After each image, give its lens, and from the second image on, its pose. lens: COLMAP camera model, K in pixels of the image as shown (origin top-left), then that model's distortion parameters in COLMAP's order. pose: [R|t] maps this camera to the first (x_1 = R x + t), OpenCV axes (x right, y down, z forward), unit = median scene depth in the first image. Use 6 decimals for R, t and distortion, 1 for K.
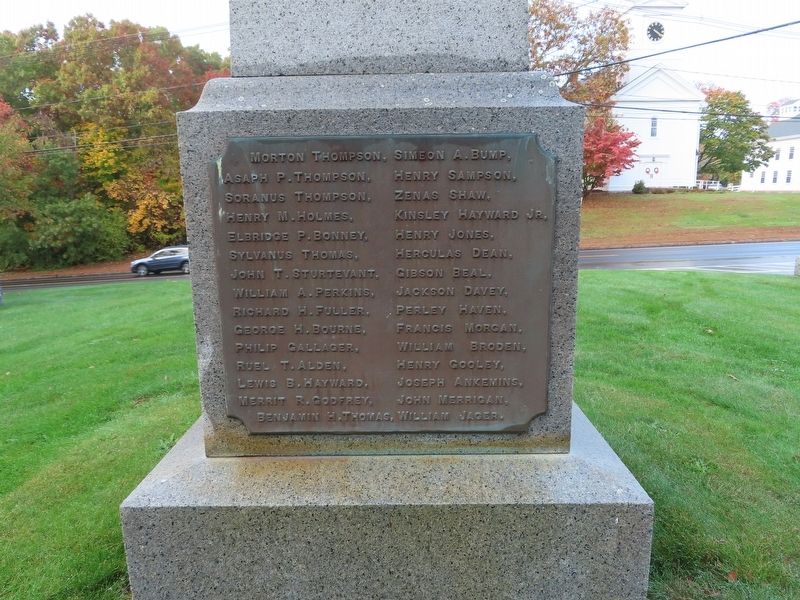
lens RADIAL K [[623.0, 0, 400.0], [0, 623.0, 300.0], [0, 0, 1]] dist [0.001627, -0.000814]
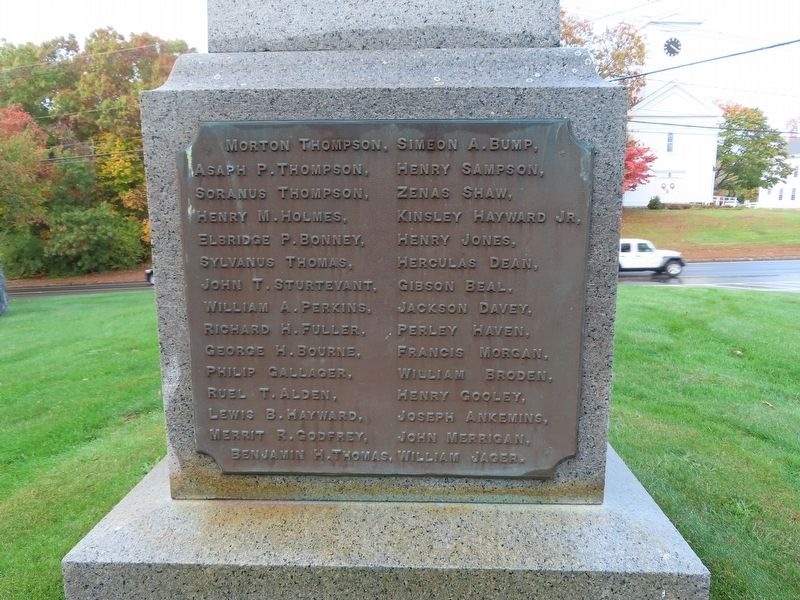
lens RADIAL K [[623.0, 0, 400.0], [0, 623.0, 300.0], [0, 0, 1]] dist [0.001627, -0.000814]
pose [[0.999701, 0.015240, -0.019103, 0.012270], [-0.015622, 0.999677, -0.020034, -0.006793], [0.018792, 0.020326, 0.999617, 0.155460]]
